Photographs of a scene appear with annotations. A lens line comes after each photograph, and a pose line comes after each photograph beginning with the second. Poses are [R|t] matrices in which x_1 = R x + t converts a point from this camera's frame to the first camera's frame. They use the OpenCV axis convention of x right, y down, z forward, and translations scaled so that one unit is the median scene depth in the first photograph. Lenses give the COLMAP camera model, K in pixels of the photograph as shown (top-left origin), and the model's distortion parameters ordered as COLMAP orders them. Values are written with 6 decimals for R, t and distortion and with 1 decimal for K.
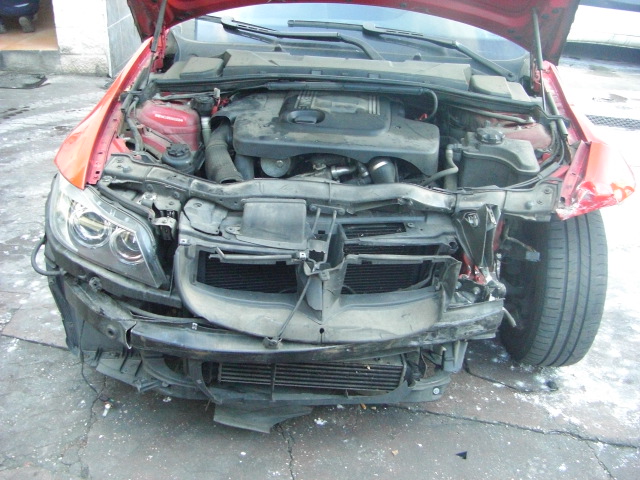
lens RADIAL K [[735.3, 0, 314.1], [0, 735.3, 239.1], [0, 0, 1]] dist [-0.218204, 0.255120]
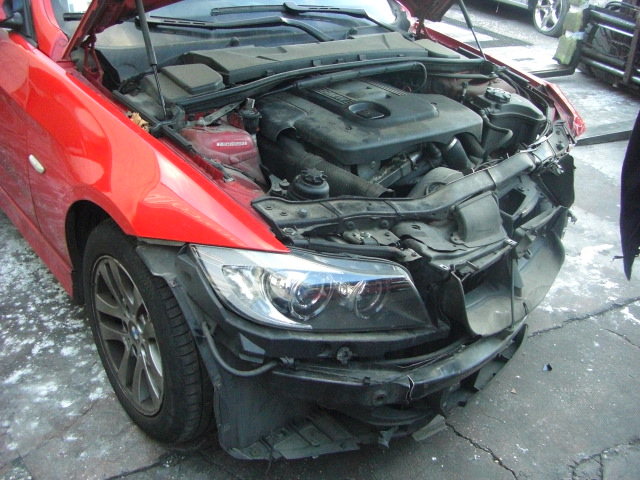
lens RADIAL K [[735.3, 0, 314.1], [0, 735.3, 239.1], [0, 0, 1]] dist [-0.218204, 0.255120]
pose [[0.723353, -0.304050, 0.619931, -0.679913], [0.258453, 0.951786, 0.165241, -0.178174], [-0.640283, 0.040695, 0.767060, 0.316161]]
